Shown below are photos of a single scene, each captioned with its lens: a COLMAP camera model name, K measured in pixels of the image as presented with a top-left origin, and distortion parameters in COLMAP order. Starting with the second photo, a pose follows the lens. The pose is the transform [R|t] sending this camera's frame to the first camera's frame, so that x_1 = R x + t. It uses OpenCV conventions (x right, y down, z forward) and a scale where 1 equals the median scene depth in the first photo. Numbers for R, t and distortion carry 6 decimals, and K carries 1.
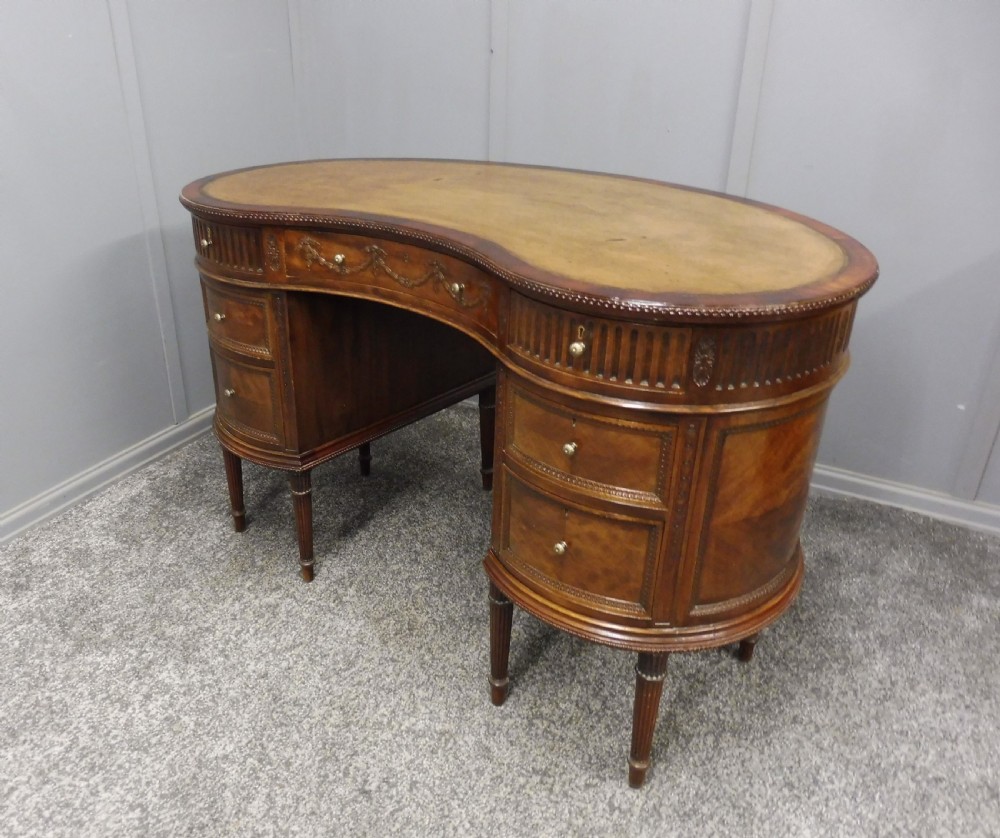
lens RADIAL K [[877.2, 0, 397.3], [0, 877.2, 439.5], [0, 0, 1]] dist [-0.000483, -0.088825]
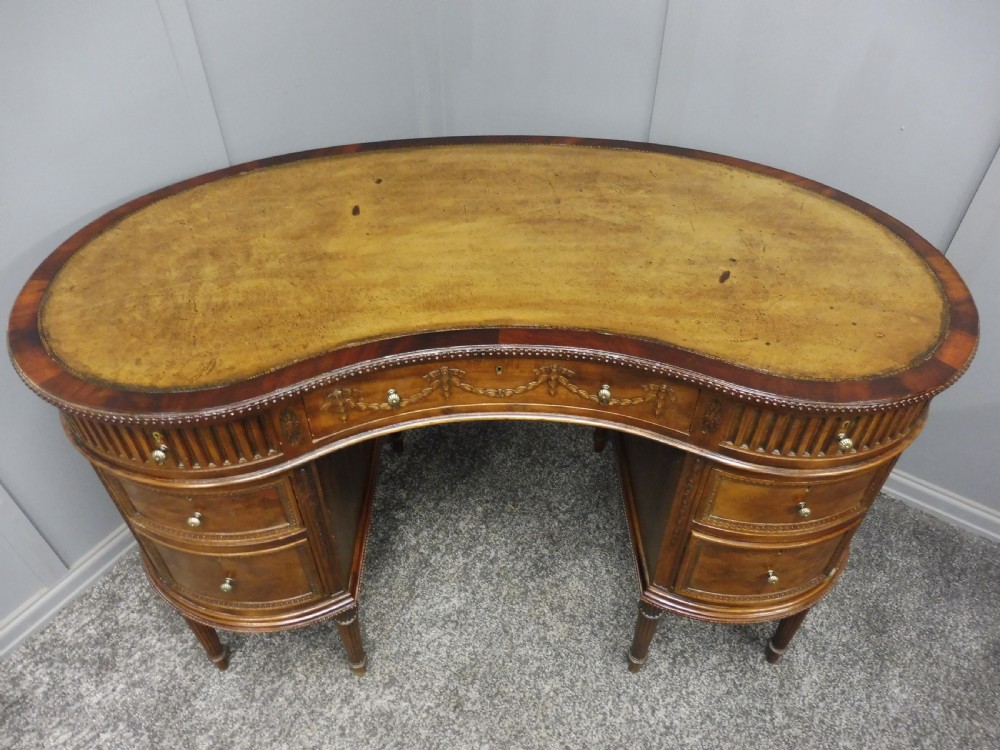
lens RADIAL K [[732.3, 0, 502.5], [0, 732.3, 375.1], [0, 0, 1]] dist [-0.069588, 0.038490]
pose [[0.999401, 0.030784, 0.015801, -0.049166], [-0.034004, 0.958269, 0.283837, -0.382337], [-0.006404, -0.284204, 0.958742, 0.424267]]
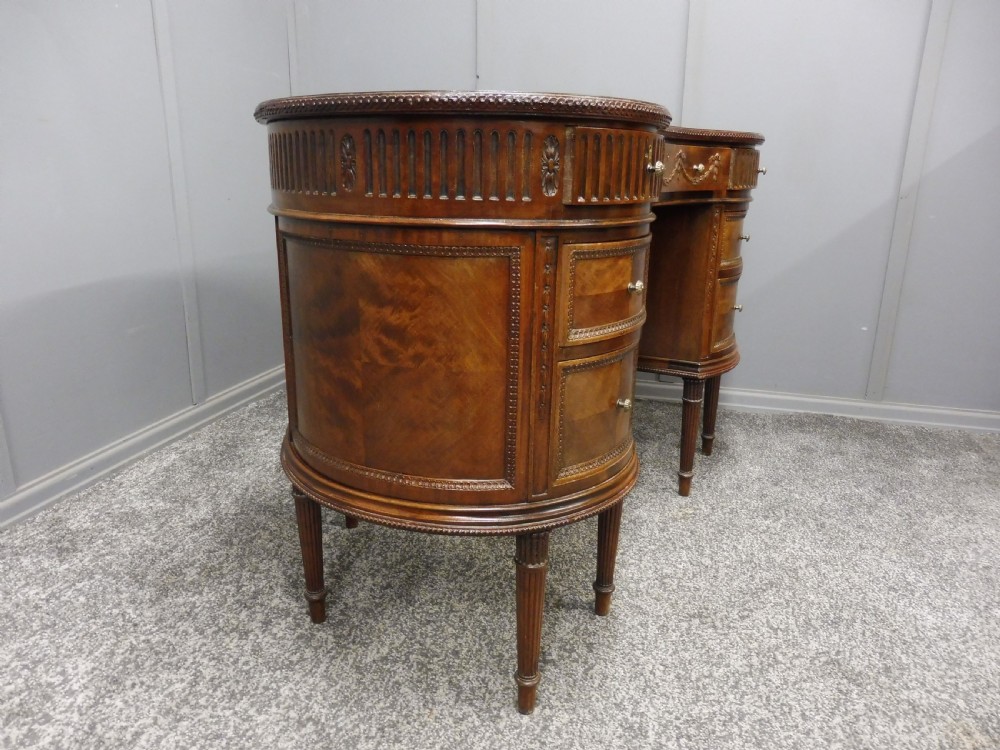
lens RADIAL K [[727.5, 0, 500.8], [0, 727.5, 376.7], [0, 0, 1]] dist [-0.037859, -0.011106]
pose [[0.946519, -0.046134, 0.319332, -0.267781], [0.106658, 0.978822, -0.174731, 0.191753], [-0.304509, 0.199445, 0.931395, 0.179760]]
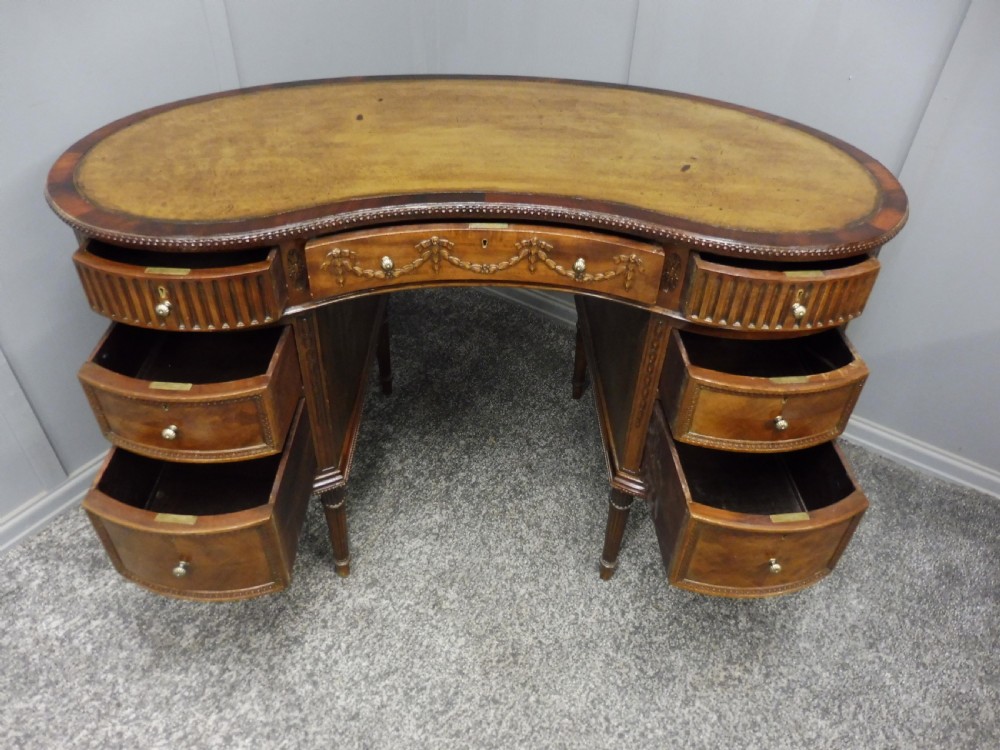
lens RADIAL K [[727.5, 0, 500.8], [0, 727.5, 376.7], [0, 0, 1]] dist [-0.037859, -0.011106]
pose [[0.997935, 0.057354, 0.028909, -0.039692], [-0.062226, 0.974854, 0.213980, -0.243160], [-0.015910, -0.215337, 0.976410, 0.324757]]
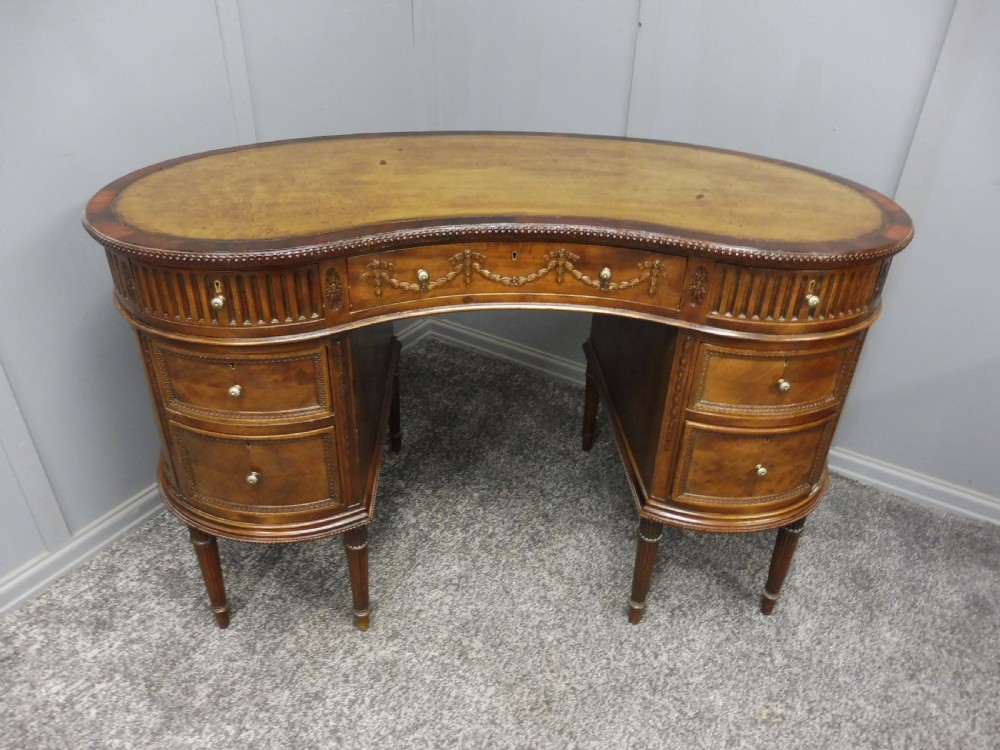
lens RADIAL K [[729.7, 0, 502.4], [0, 729.7, 376.4], [0, 0, 1]] dist [-0.051491, 0.011851]
pose [[0.997801, 0.033665, 0.057098, -0.086466], [-0.037994, 0.996345, 0.076503, -0.171881], [-0.054314, -0.078504, 0.995433, 0.311089]]
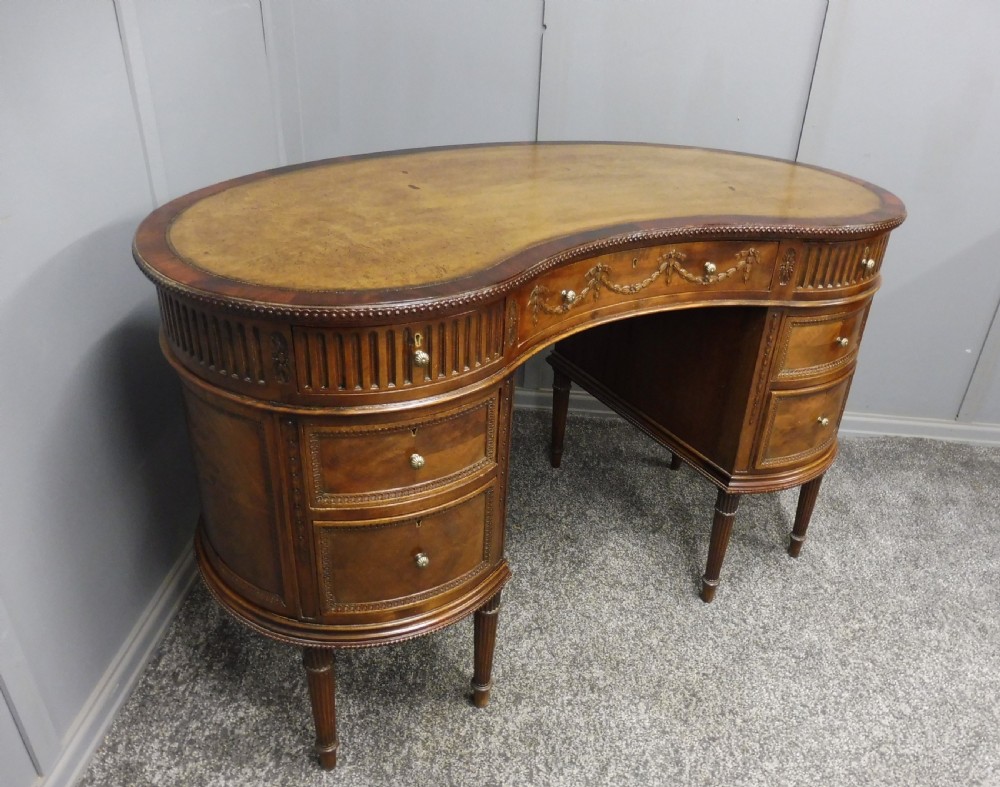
lens RADIAL K [[811.2, 0, 556.9], [0, 811.2, 415.2], [0, 0, 1]] dist [-0.036409, -0.005264]
pose [[0.843623, -0.187990, 0.502951, -0.484698], [0.153234, 0.982044, 0.110037, -0.186179], [-0.514606, -0.015760, 0.857282, 0.376613]]
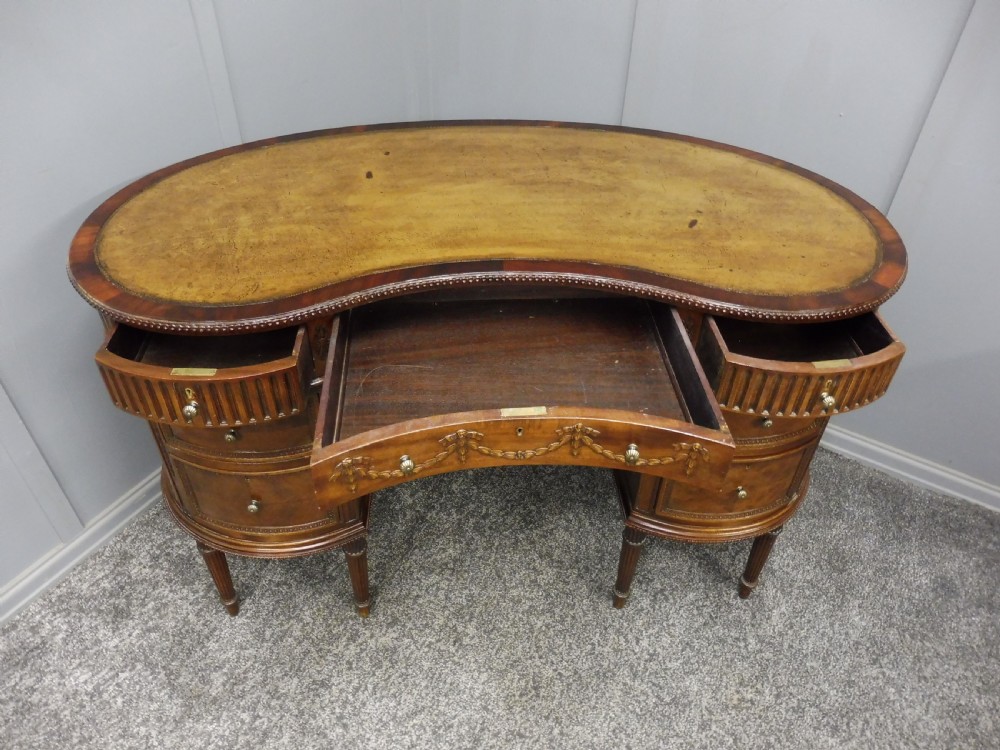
lens RADIAL K [[730.9, 0, 500.0], [0, 730.9, 375.0], [0, 0, 1]] dist [-0.048274, 0.002571]
pose [[0.998090, 0.022117, 0.057687, -0.080588], [-0.034860, 0.972497, 0.230292, -0.310557], [-0.051007, -0.231863, 0.971410, 0.319162]]
